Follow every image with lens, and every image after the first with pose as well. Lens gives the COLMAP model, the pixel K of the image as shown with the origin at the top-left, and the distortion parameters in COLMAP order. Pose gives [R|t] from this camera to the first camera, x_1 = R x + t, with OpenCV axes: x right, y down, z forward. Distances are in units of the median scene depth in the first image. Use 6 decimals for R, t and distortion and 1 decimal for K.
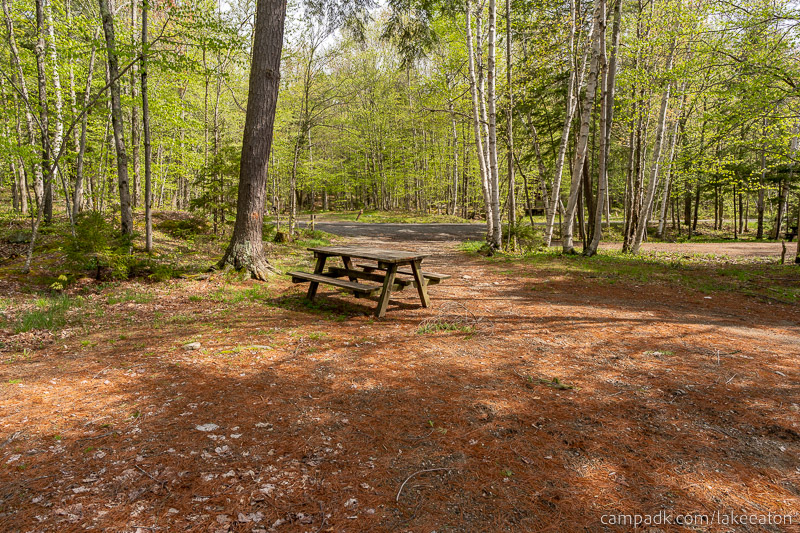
lens RADIAL K [[551.3, 0, 401.9], [0, 551.3, 265.9], [0, 0, 1]] dist [0.000156, -0.003811]
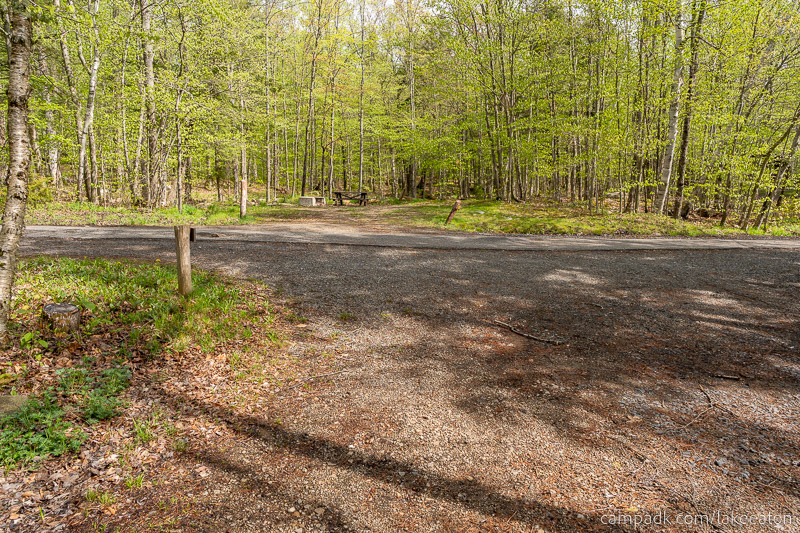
lens RADIAL K [[551.3, 0, 399.9], [0, 551.3, 265.6], [0, 0, 1]] dist [0.000156, -0.003811]
pose [[0.965449, 0.046585, -0.256393, 0.014591], [-0.039819, 0.998710, 0.031520, -0.109950], [0.257531, -0.020222, 0.966058, 1.010401]]
